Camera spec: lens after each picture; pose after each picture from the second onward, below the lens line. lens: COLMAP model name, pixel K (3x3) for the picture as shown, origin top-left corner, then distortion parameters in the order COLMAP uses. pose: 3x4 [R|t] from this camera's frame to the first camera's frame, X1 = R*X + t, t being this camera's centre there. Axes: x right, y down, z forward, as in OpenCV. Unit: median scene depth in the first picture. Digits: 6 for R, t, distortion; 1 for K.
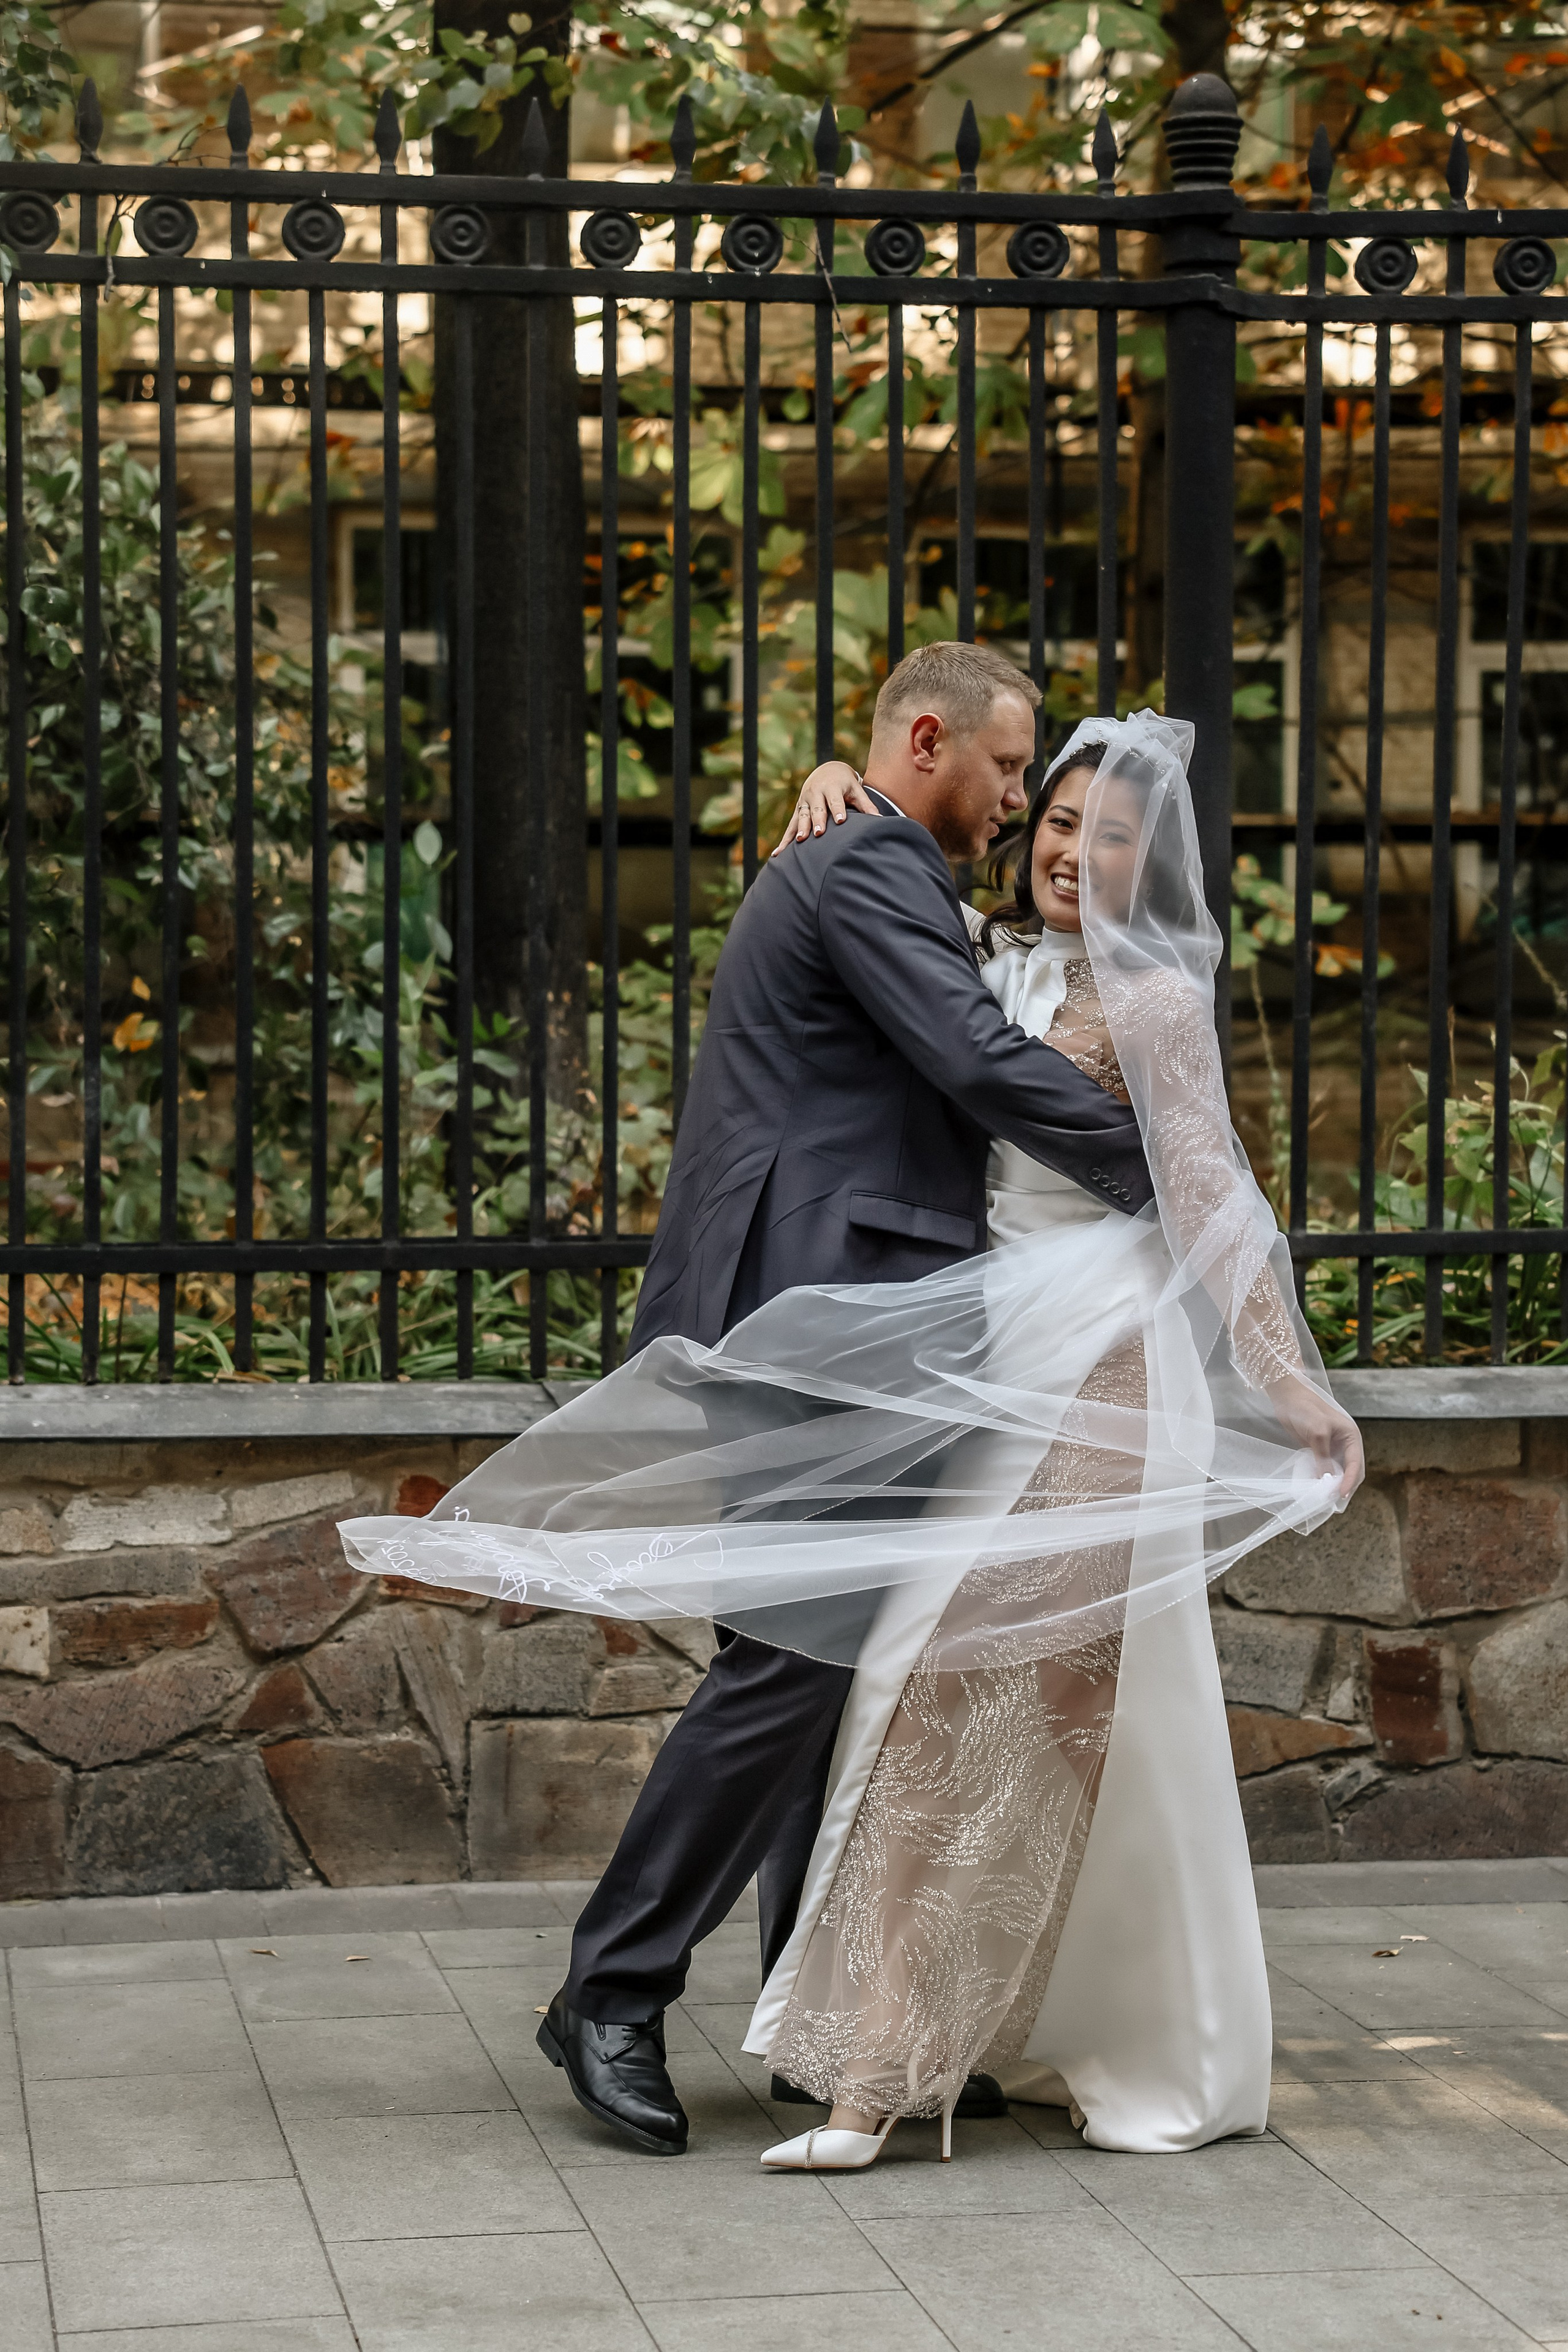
lens RADIAL K [[4499.8, 0, 779.2], [0, 4499.8, 1175.7], [0, 0, 1]] dist [0.228805, 0.000000]
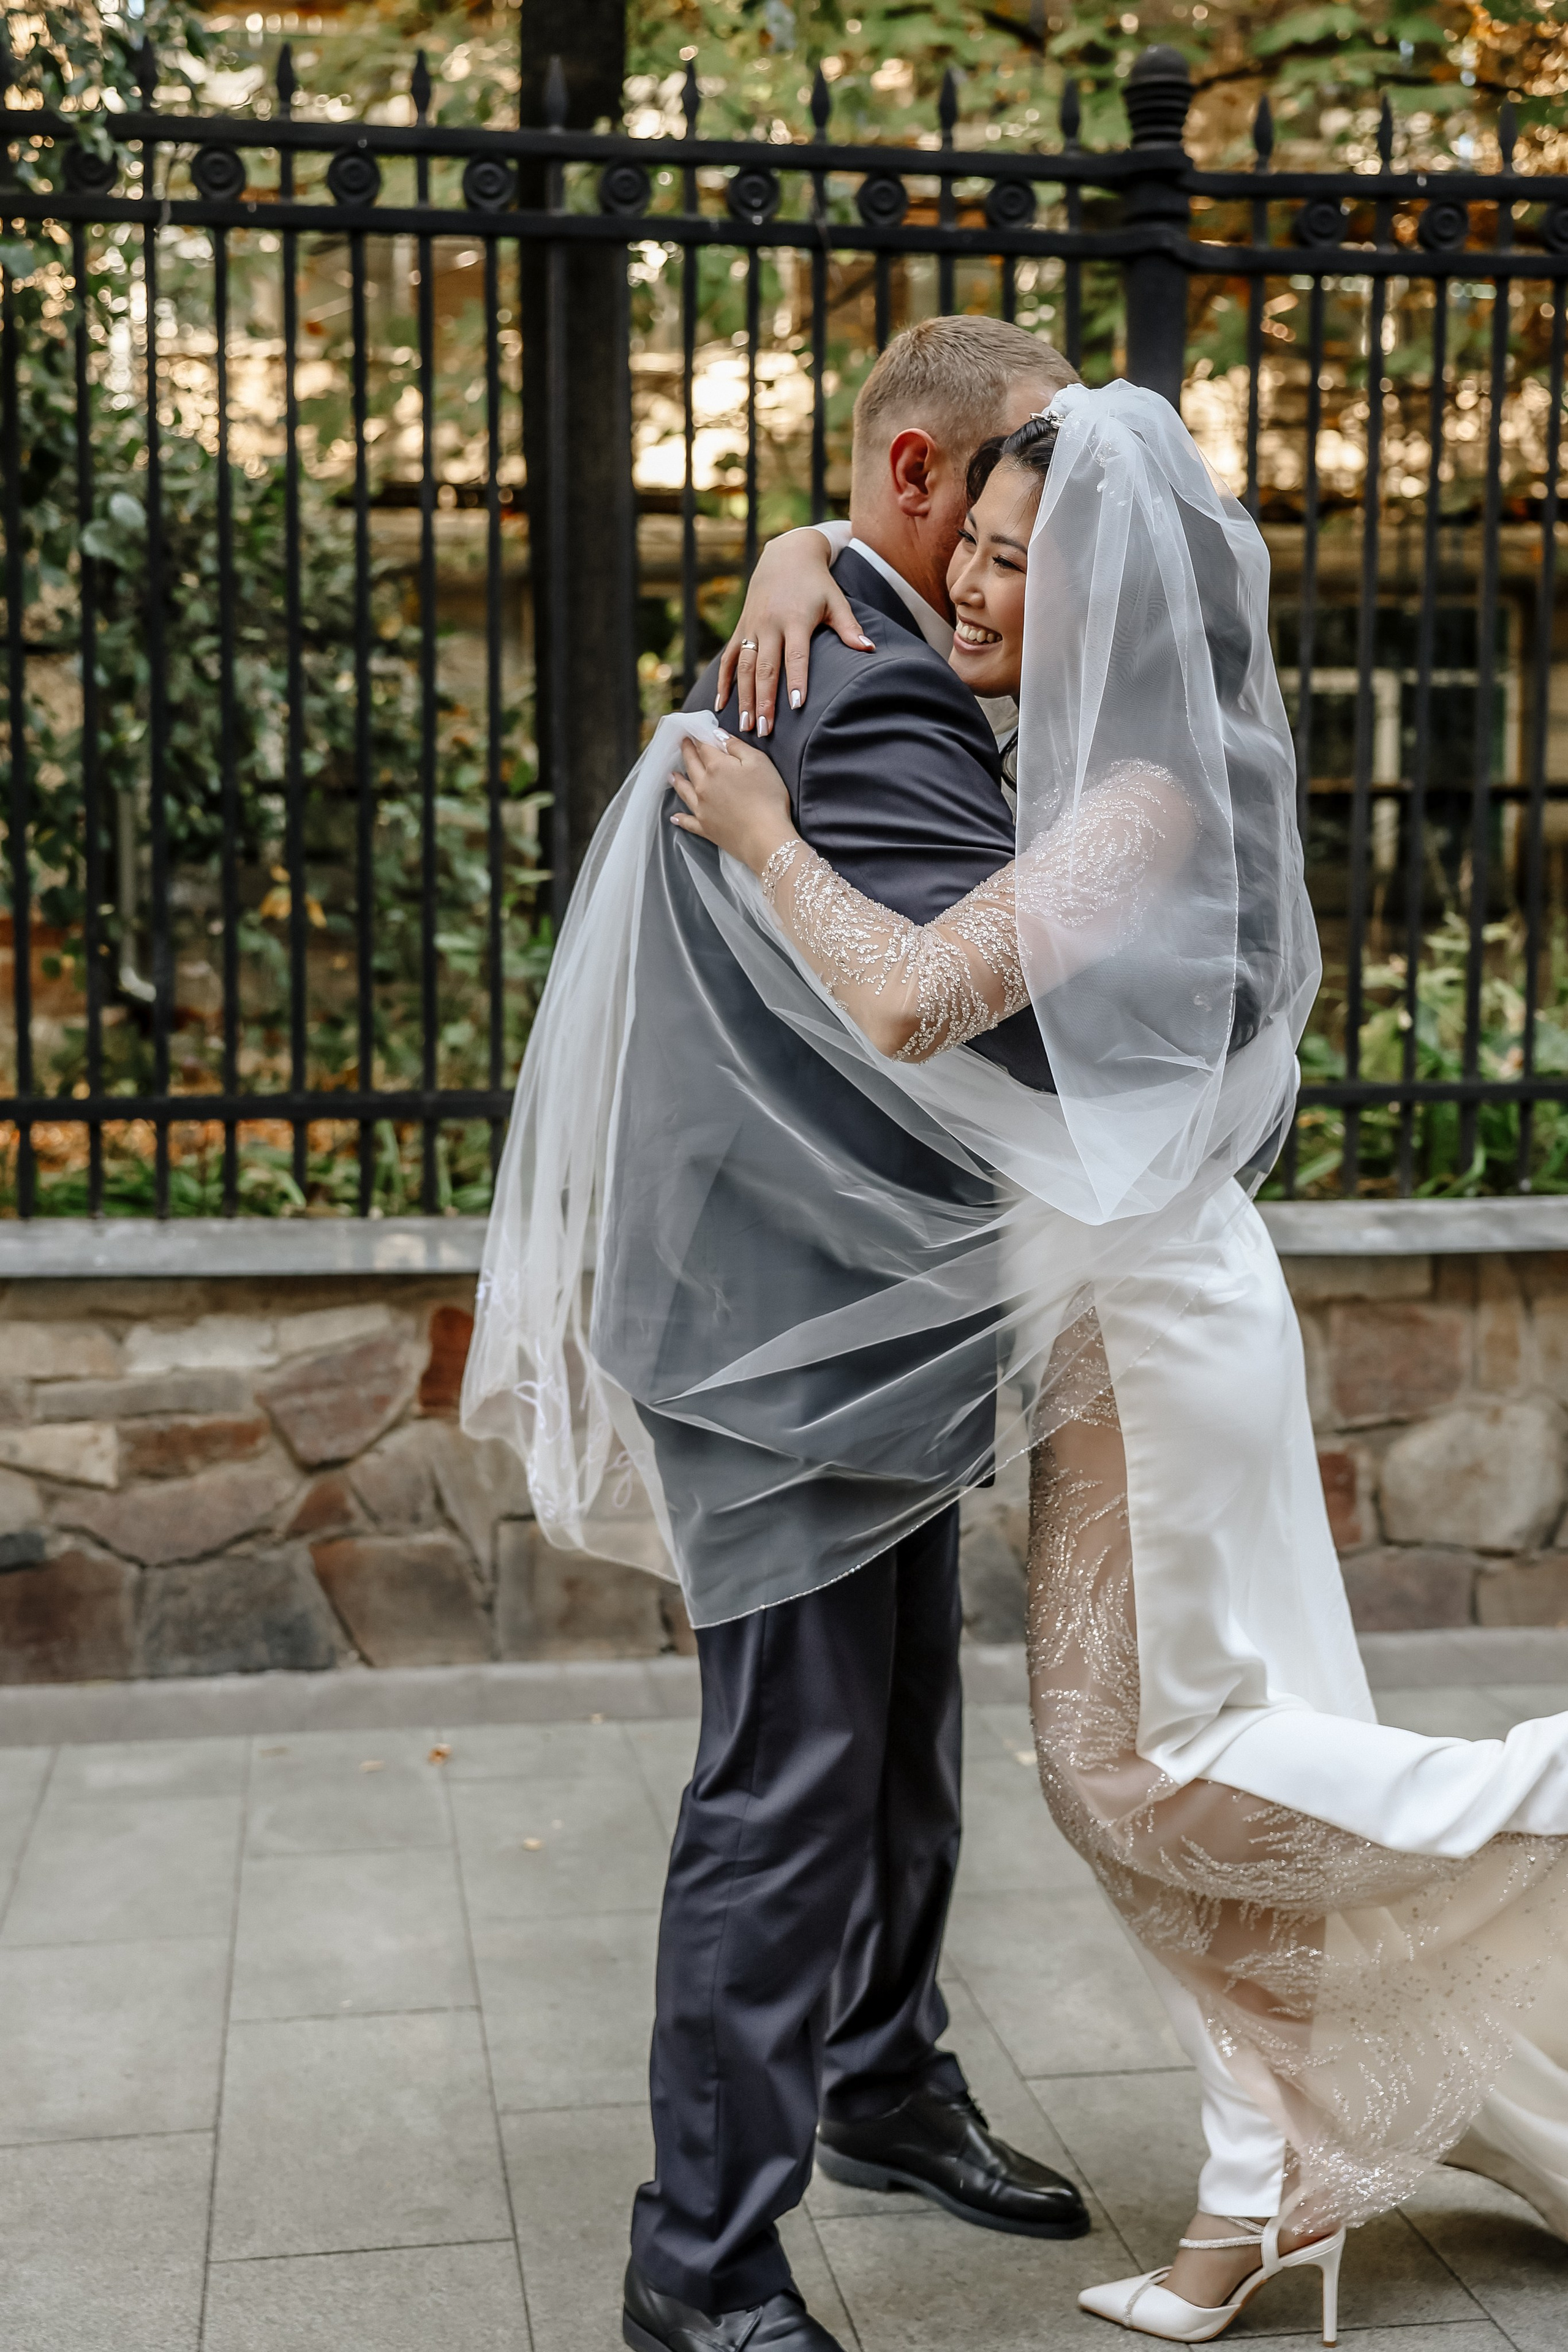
lens RADIAL K [[2671.6, 0, 760.9], [0, 2671.6, 1175.3], [0, 0, 1]] dist [0.032033, 0.000000]
pose [[0.999701, 0.002606, -0.024295, 0.013046], [-0.001212, 0.998361, 0.057226, -0.003560], [0.024404, -0.057180, 0.998066, 0.347934]]
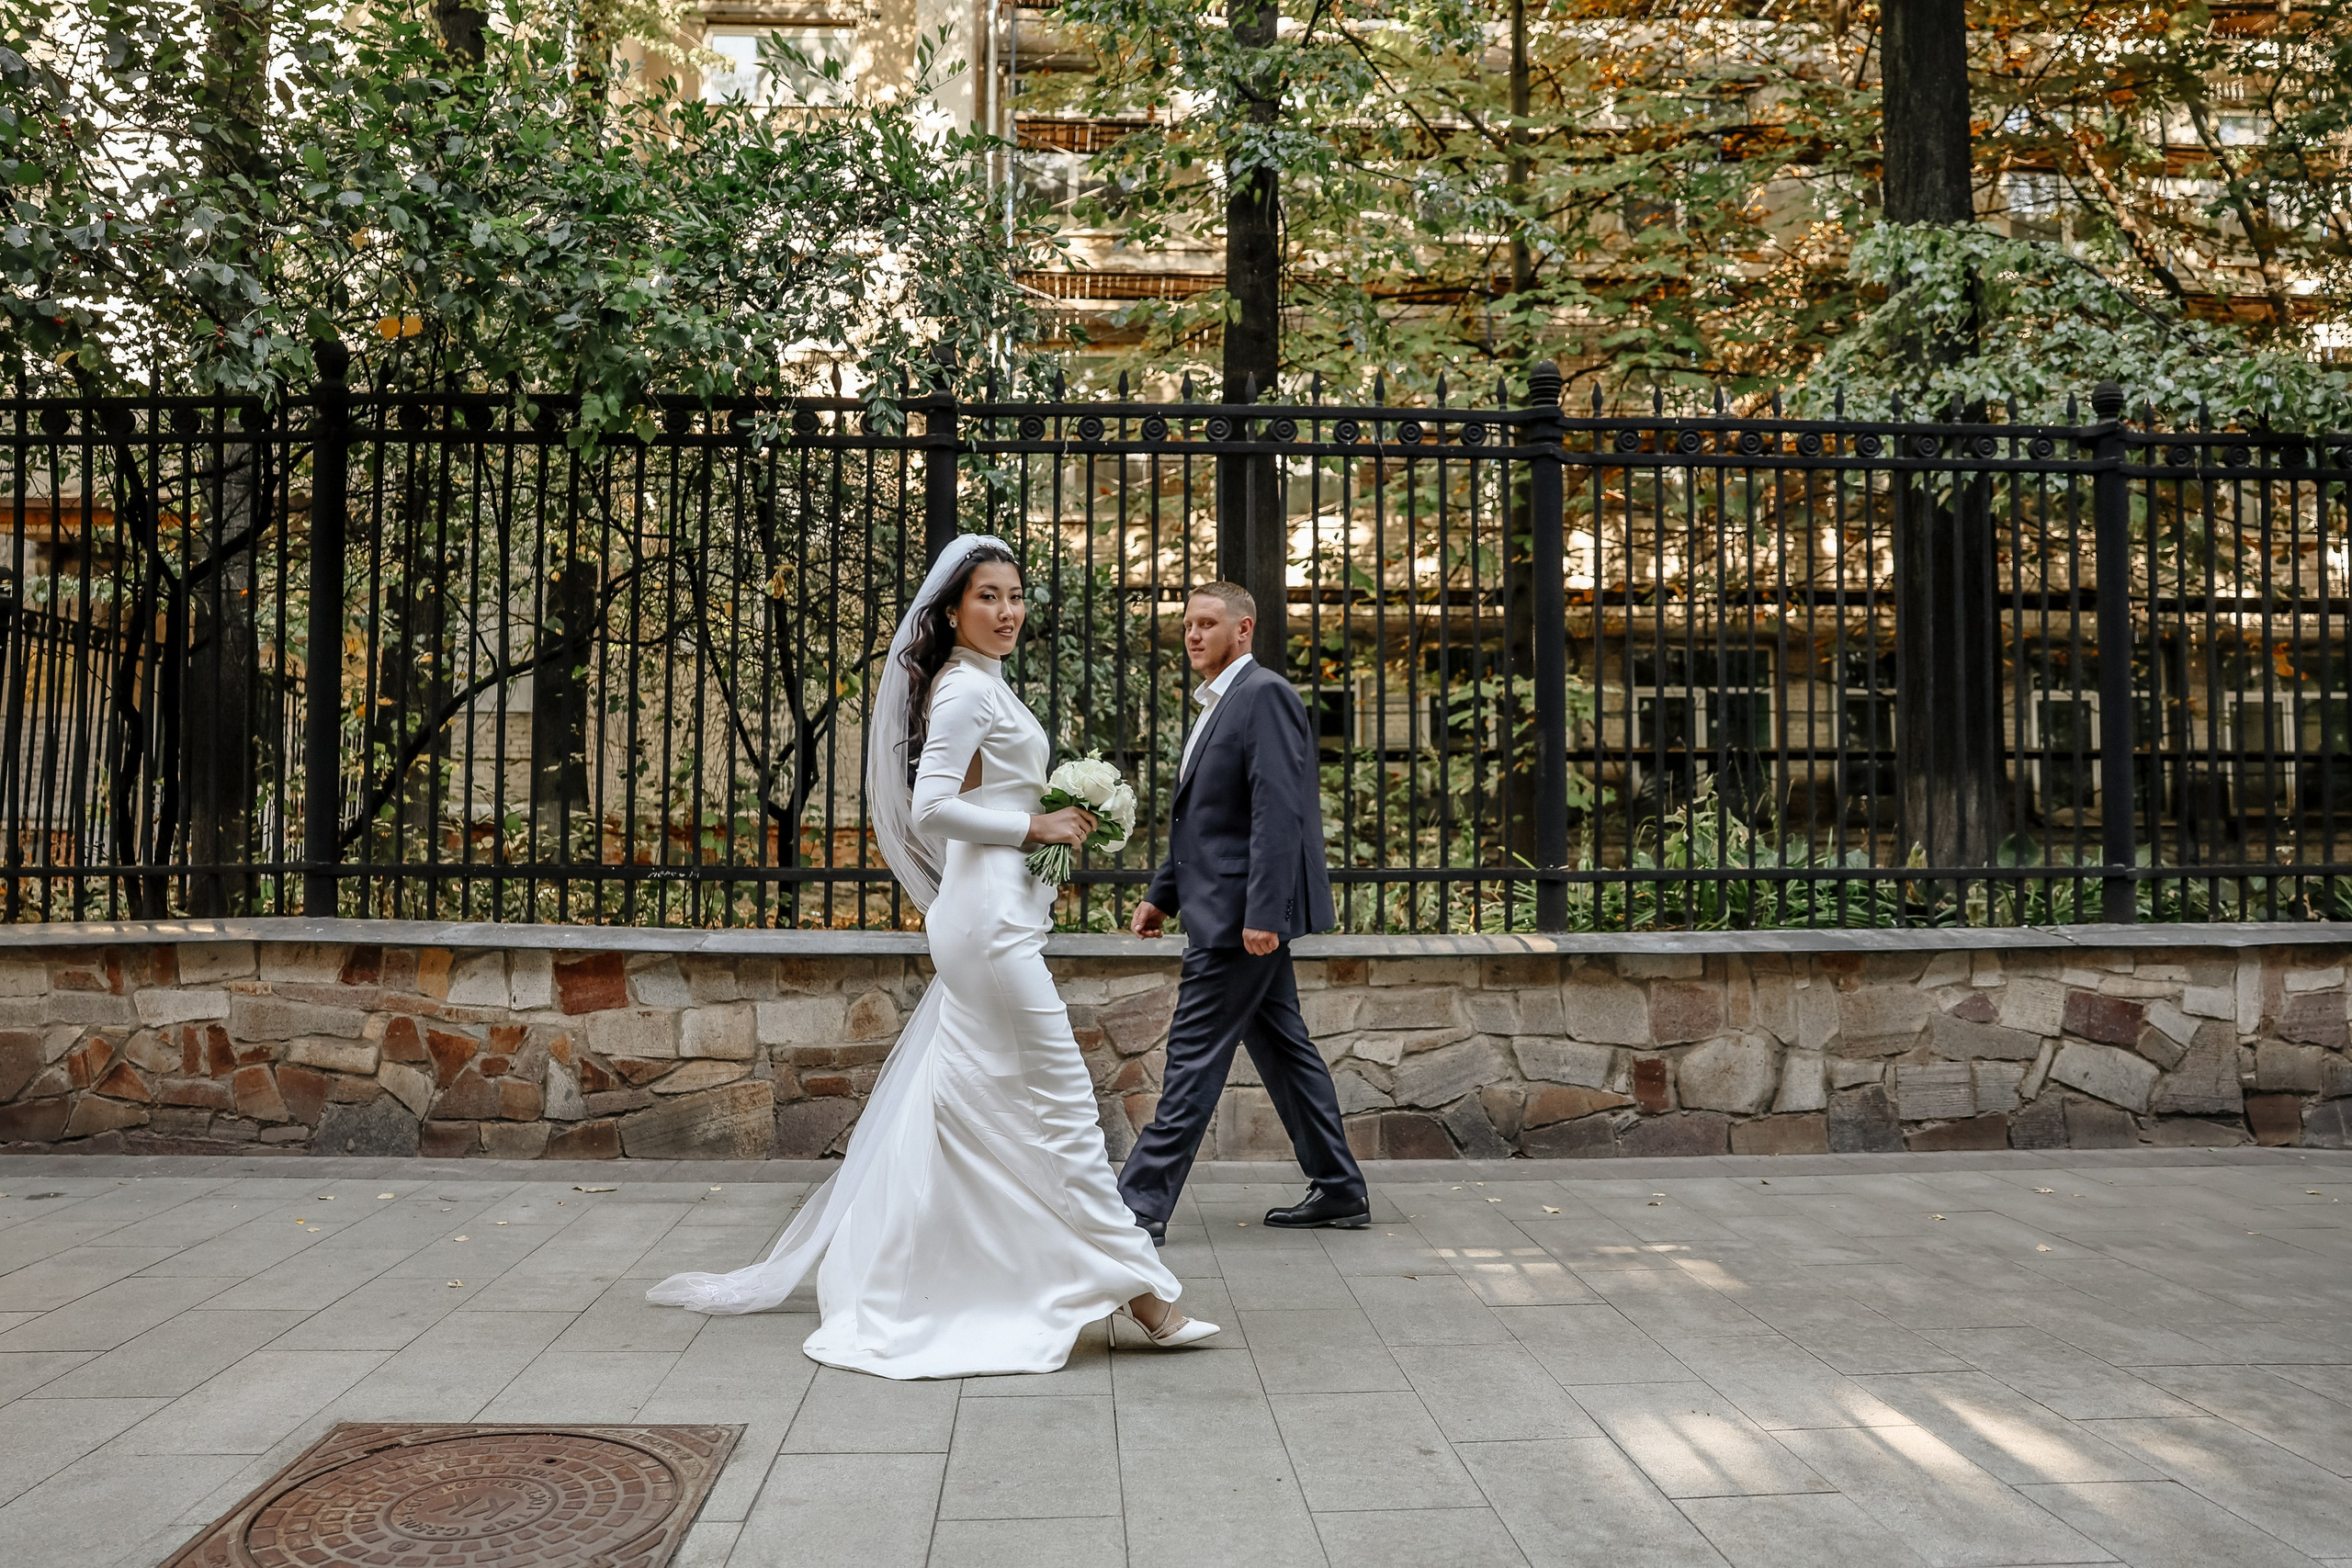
lens RADIAL K [[1587.8, 0, 1189.2], [0, 1587.8, 783.1], [0, 0, 1]] dist [-0.090892, -0.000736]
pose [[0.993086, -0.003624, -0.117335, 0.008428], [-0.005129, 0.997229, -0.074214, 0.030706], [0.117278, 0.074303, 0.990316, 0.230845]]
